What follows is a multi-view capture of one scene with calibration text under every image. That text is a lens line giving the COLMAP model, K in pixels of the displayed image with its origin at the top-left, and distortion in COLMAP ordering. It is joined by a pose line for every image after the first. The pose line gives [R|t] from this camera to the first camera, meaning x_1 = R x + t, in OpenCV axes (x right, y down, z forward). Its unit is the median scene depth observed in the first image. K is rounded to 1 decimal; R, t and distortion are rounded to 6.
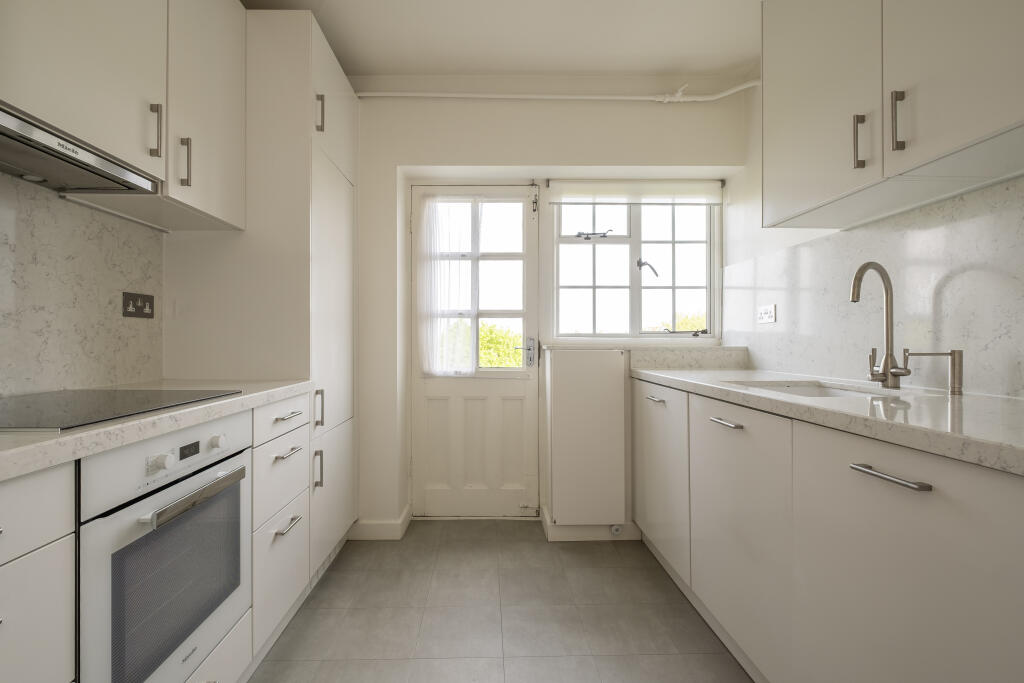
lens RADIAL K [[454.3, 0, 507.1], [0, 454.3, 339.2], [0, 0, 1]] dist [-0.003341, -0.000518]
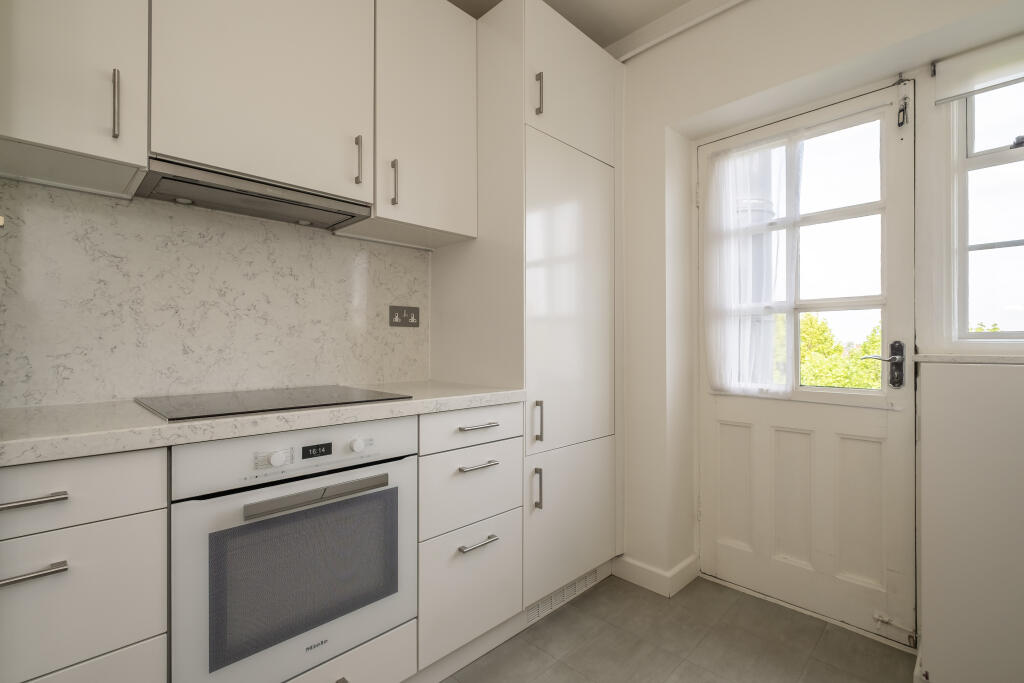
lens RADIAL K [[463.9, 0, 512.6], [0, 463.9, 344.5], [0, 0, 1]] dist [-0.001670, -0.000036]
pose [[0.687698, -0.004029, -0.725986, 0.228969], [0.003903, 0.999991, -0.001853, 0.001480], [0.725986, -0.001559, 0.687707, 0.341610]]
